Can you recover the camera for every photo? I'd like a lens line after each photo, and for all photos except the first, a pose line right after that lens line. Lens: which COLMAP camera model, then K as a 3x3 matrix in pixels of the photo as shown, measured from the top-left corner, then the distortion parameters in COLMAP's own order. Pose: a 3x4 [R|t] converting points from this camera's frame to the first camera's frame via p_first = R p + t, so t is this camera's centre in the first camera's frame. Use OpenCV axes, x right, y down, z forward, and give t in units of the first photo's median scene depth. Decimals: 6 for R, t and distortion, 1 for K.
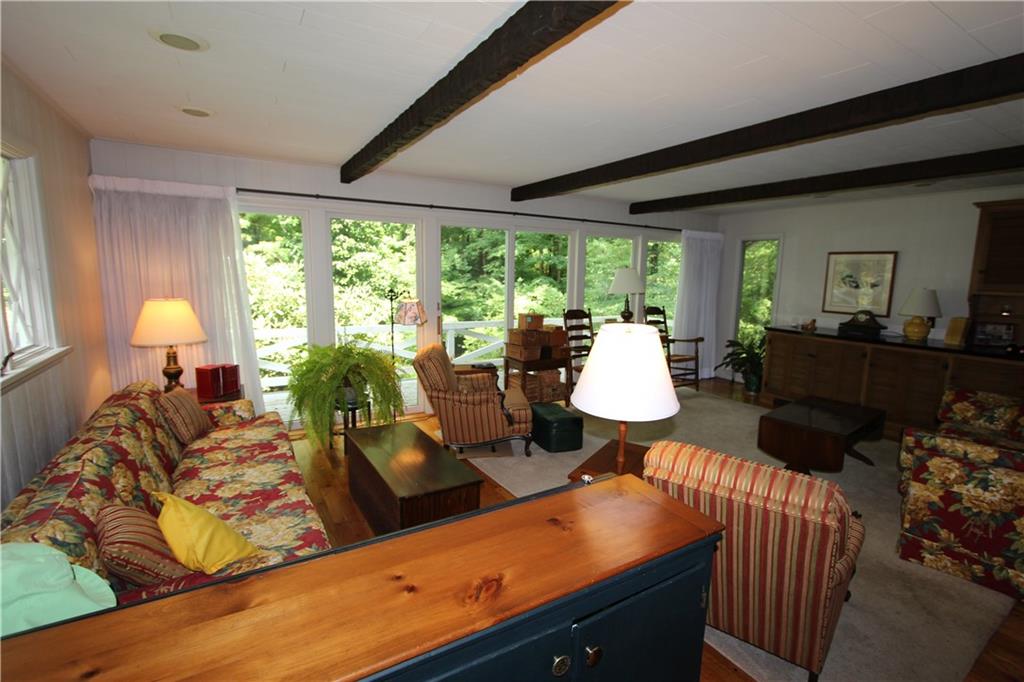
lens RADIAL K [[472.2, 0, 519.3], [0, 472.2, 340.8], [0, 0, 1]] dist [-0.021052, 0.004227]
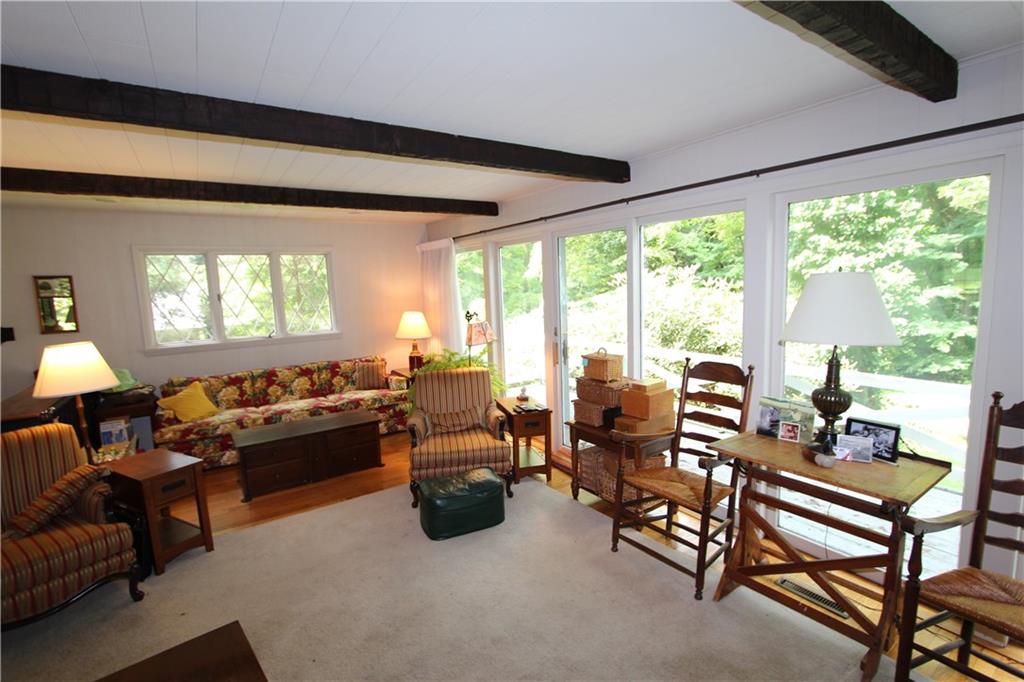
lens RADIAL K [[472.2, 0, 519.3], [0, 472.2, 340.8], [0, 0, 1]] dist [-0.021052, 0.004227]
pose [[0.056586, 0.099394, -0.993438, 0.607267], [-0.109399, 0.989658, 0.092784, -0.114592], [0.992386, 0.103431, 0.066874, 0.779283]]
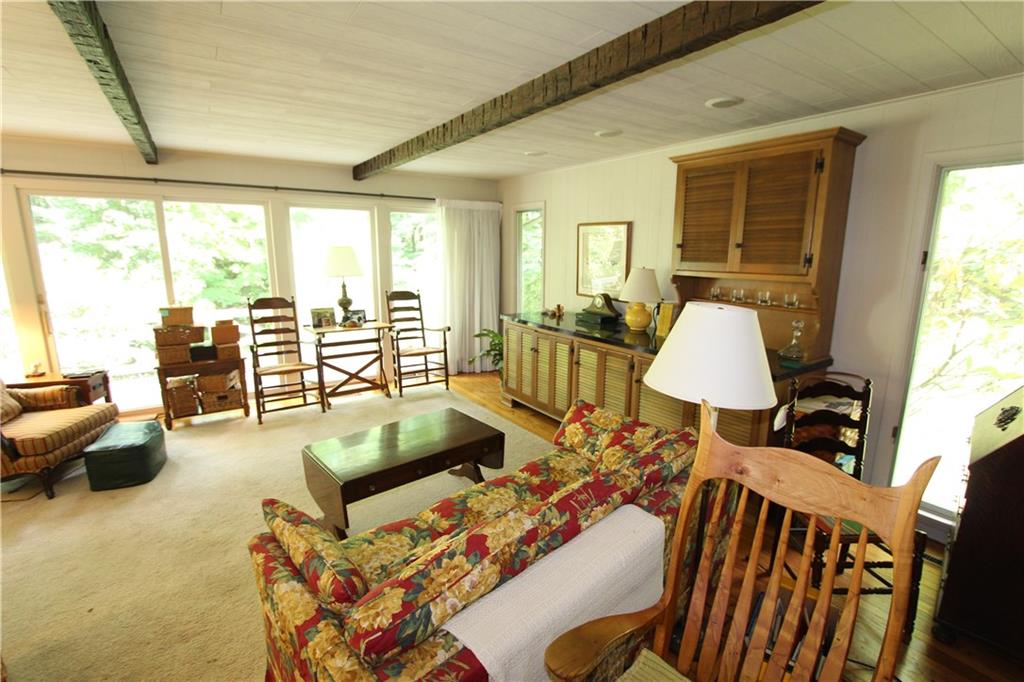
lens RADIAL K [[472.2, 0, 519.3], [0, 472.2, 340.8], [0, 0, 1]] dist [-0.021052, 0.004227]
pose [[0.998717, -0.019574, 0.046710, 0.527906], [0.017208, 0.998575, 0.050524, -0.025586], [-0.047632, -0.049655, 0.997630, 0.159866]]
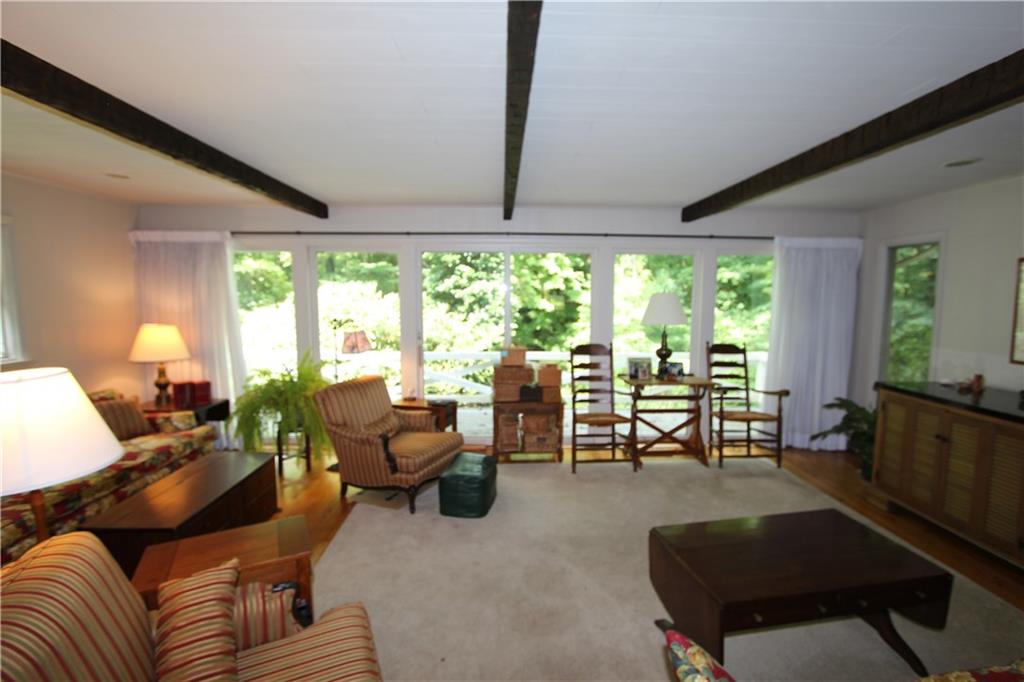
lens RADIAL K [[472.2, 0, 519.3], [0, 472.2, 340.8], [0, 0, 1]] dist [-0.021052, 0.004227]
pose [[0.873901, 0.031577, -0.485077, 0.418818], [-0.058455, 0.997473, -0.040378, -0.032089], [0.482577, 0.063642, 0.873539, 0.231445]]
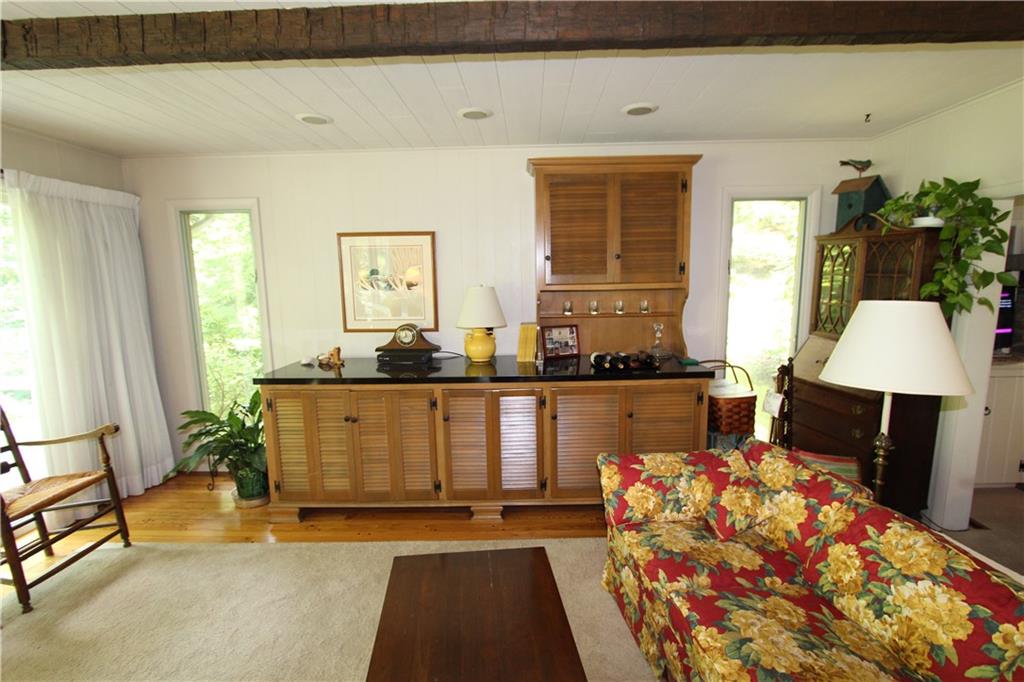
lens RADIAL K [[472.2, 0, 519.3], [0, 472.2, 340.8], [0, 0, 1]] dist [-0.021052, 0.004227]
pose [[0.536896, -0.146235, 0.830878, 0.272746], [0.149367, 0.985781, 0.076980, -0.066734], [-0.830321, 0.082775, 0.551104, 0.500542]]
